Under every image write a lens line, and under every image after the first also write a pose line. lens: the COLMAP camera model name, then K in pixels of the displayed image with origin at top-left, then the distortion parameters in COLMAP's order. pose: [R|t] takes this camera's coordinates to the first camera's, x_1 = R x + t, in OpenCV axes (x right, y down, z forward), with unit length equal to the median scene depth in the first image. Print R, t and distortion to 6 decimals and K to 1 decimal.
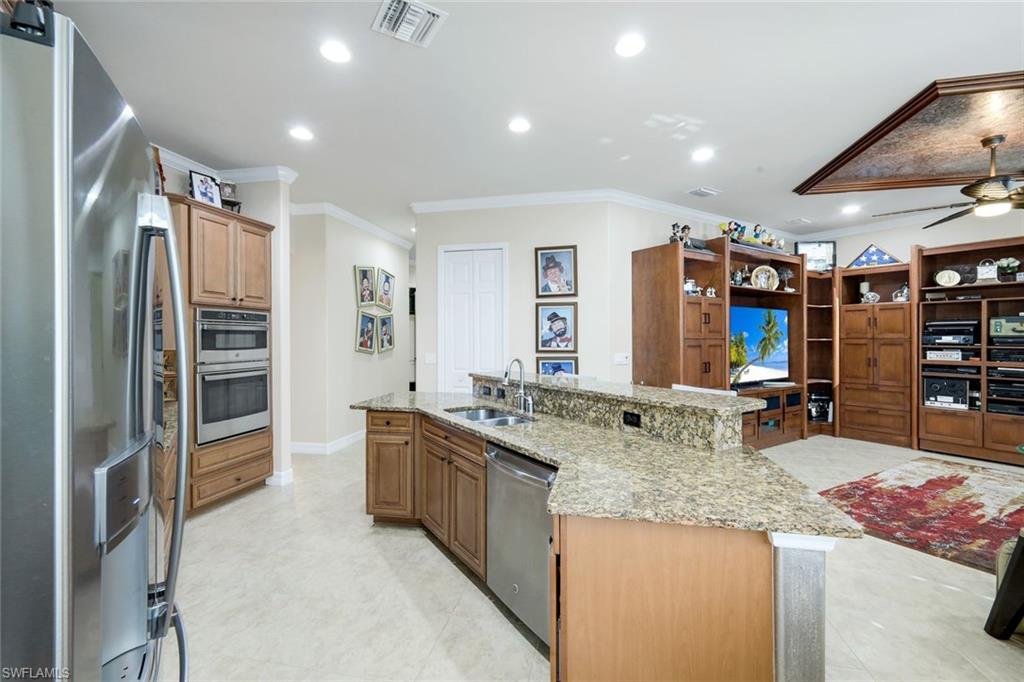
lens RADIAL K [[446.8, 0, 512.0], [0, 446.8, 341.0], [0, 0, 1]] dist [0.005081, 0.000295]
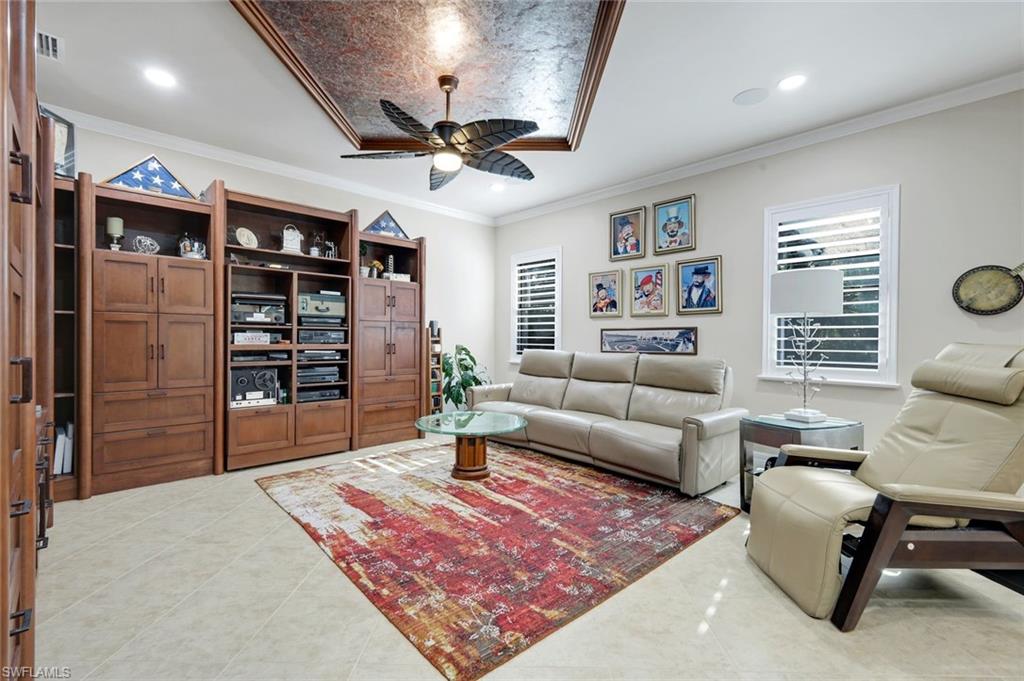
lens RADIAL K [[446.8, 0, 512.0], [0, 446.8, 340.5], [0, 0, 1]] dist [0.005081, 0.000295]
pose [[-0.189003, -0.005785, 0.981959, 0.132862], [0.002340, 0.999977, 0.006342, 0.032347], [-0.981974, 0.003496, -0.188985, 0.719098]]
